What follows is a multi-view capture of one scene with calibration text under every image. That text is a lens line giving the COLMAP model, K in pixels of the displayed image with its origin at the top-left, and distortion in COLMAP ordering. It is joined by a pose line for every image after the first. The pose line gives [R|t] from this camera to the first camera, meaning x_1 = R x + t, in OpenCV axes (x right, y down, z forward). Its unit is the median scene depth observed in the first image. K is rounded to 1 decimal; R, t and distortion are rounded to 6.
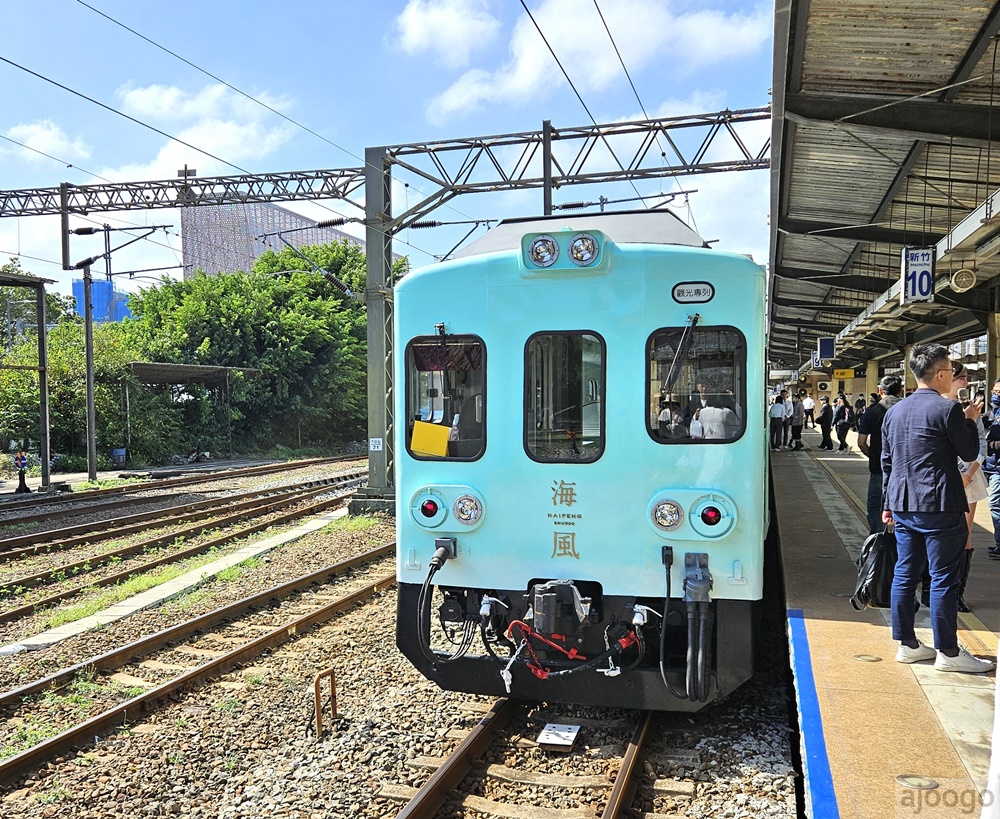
lens RADIAL K [[757.9, 0, 500.0], [0, 757.9, 409.5], [0, 0, 1]] dist [0.006564, -0.000953]
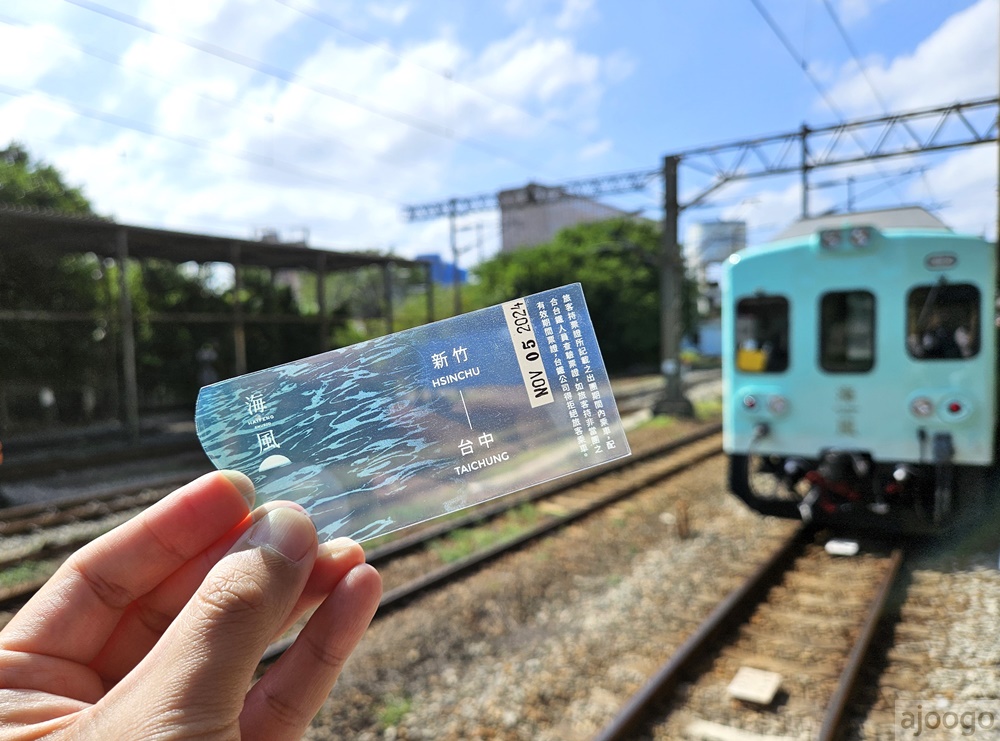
lens RADIAL K [[678.8, 0, 500.0], [0, 678.8, 370.5], [0, 0, 1]] dist [-0.001338, -0.002938]
pose [[0.958974, -0.009933, -0.283318, -0.189987], [0.023014, 0.998815, 0.042880, -0.013870], [0.282557, -0.047641, 0.958067, -0.506063]]
